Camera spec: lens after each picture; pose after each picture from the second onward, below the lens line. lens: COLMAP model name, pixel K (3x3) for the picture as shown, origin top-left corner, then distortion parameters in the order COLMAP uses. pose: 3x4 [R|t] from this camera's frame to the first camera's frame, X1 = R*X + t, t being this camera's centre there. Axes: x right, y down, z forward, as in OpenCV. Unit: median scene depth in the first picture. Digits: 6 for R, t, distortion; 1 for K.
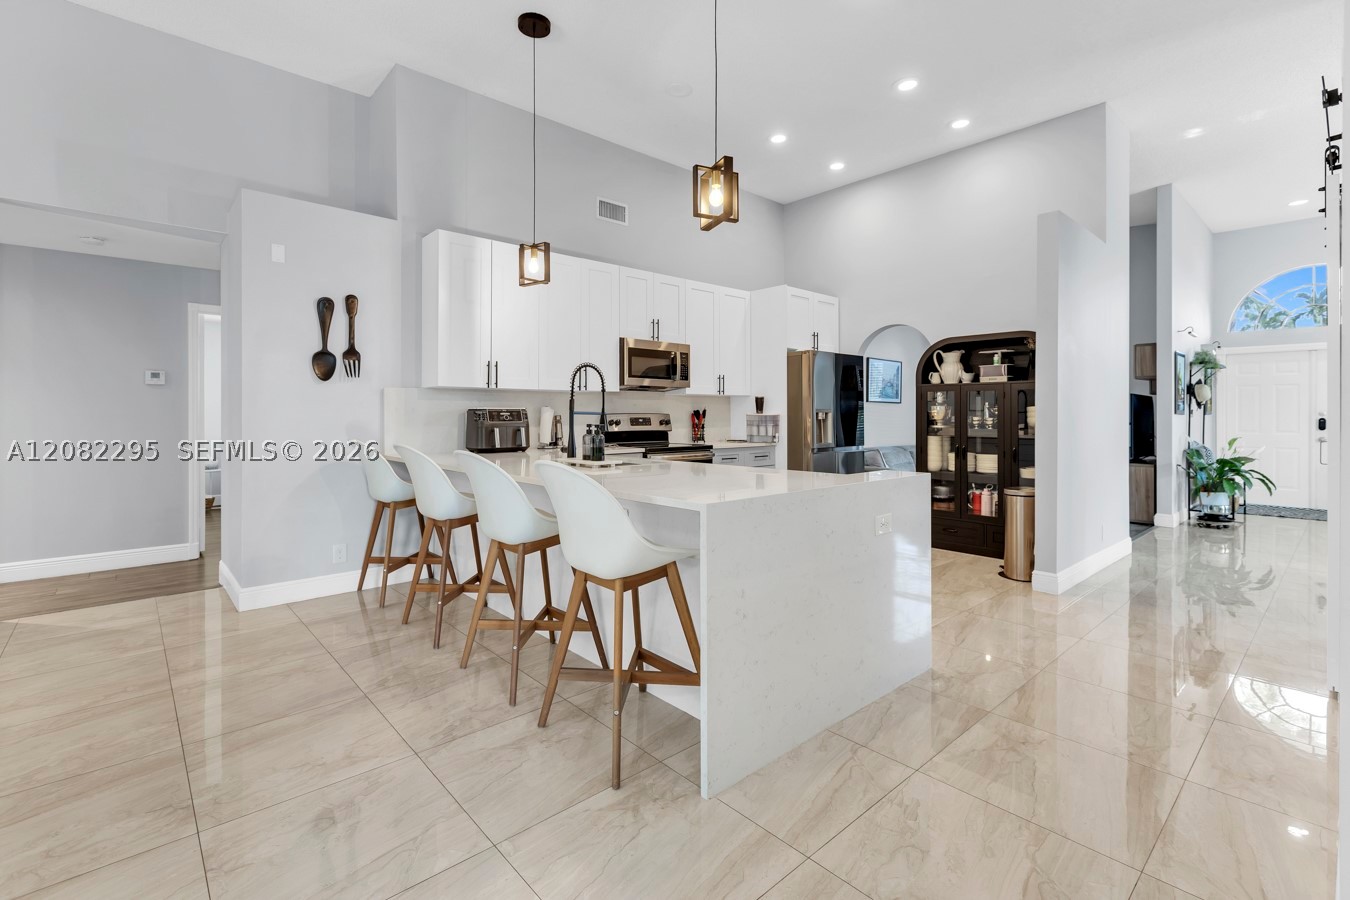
lens RADIAL K [[614.9, 0, 685.3], [0, 614.9, 422.0], [0, 0, 1]] dist [0.000505, 0.000825]
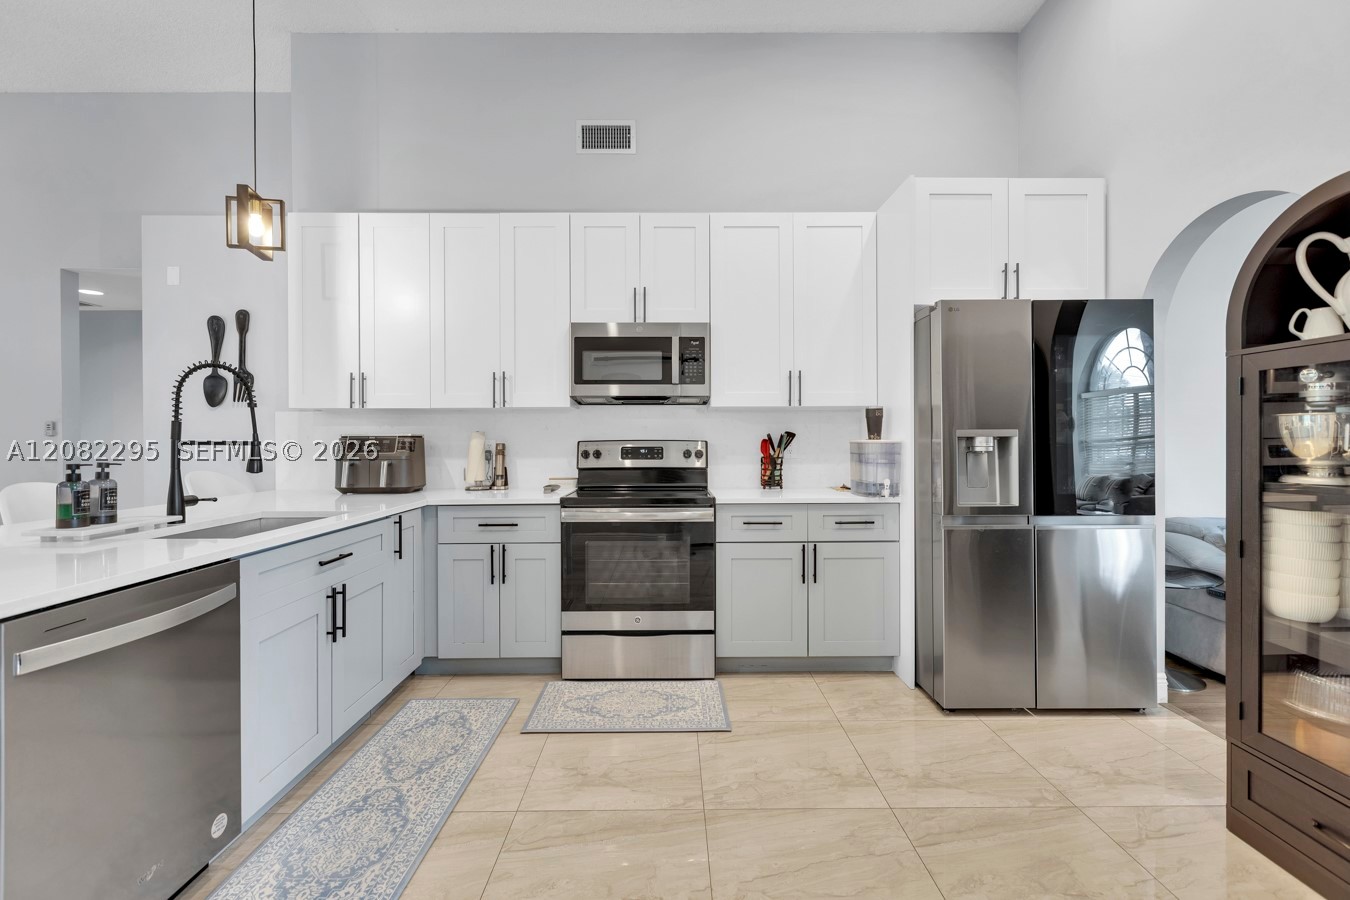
lens RADIAL K [[614.9, 0, 664.2], [0, 614.9, 438.9], [0, 0, 1]] dist [0.000505, 0.000825]
pose [[0.738375, -0.002764, -0.674384, 0.381096], [-0.003635, 0.999961, -0.008079, -0.010330], [0.674380, 0.008417, 0.738336, 0.557960]]
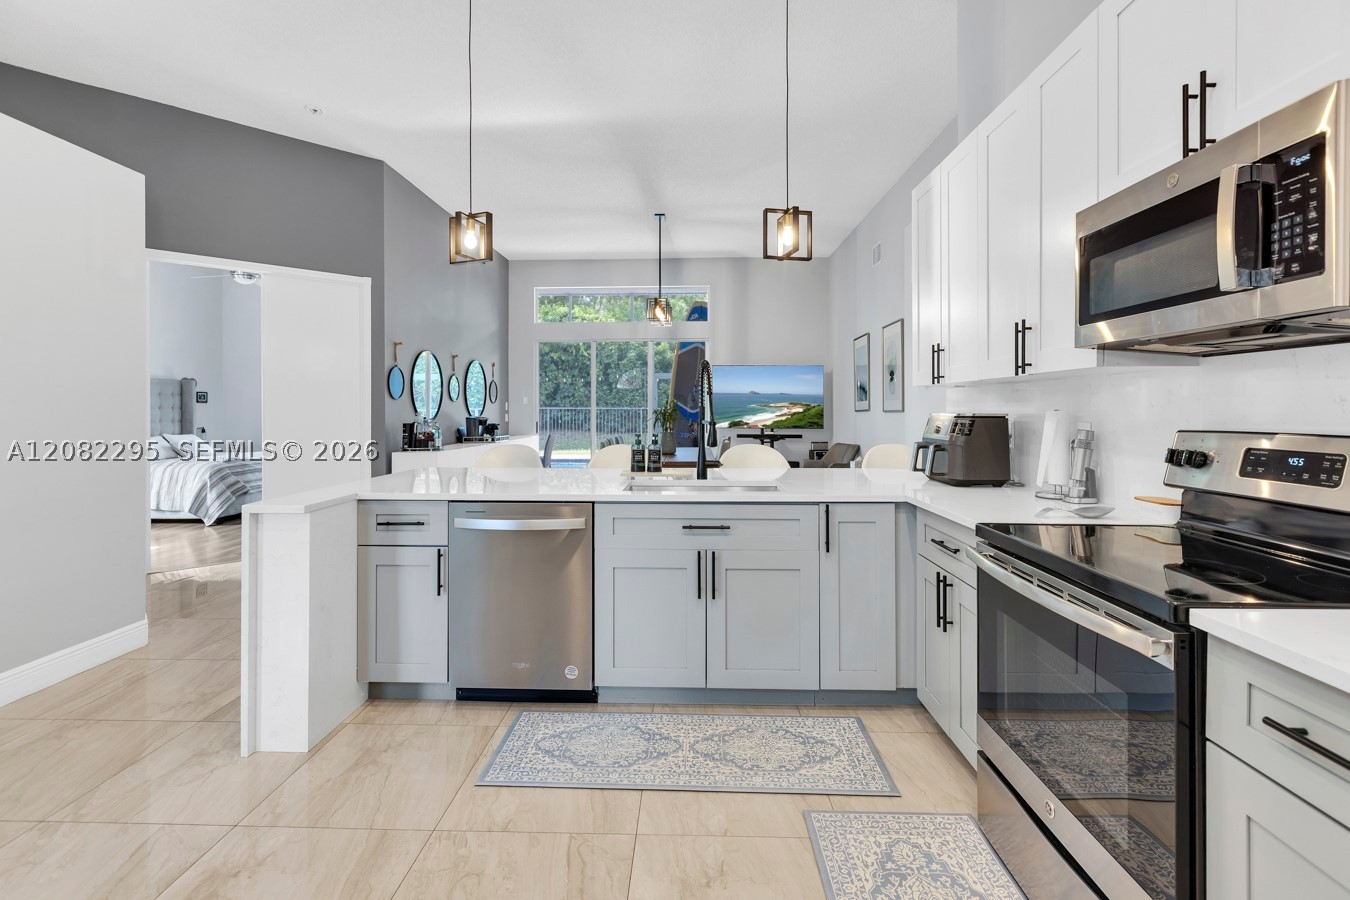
lens RADIAL K [[614.9, 0, 680.5], [0, 614.9, 406.4], [0, 0, 1]] dist [0.000505, 0.000825]
pose [[-0.696698, -0.003836, -0.717354, 0.293246], [-0.006645, 0.999977, 0.001106, -0.024756], [0.717334, 0.005537, -0.696708, 1.018981]]
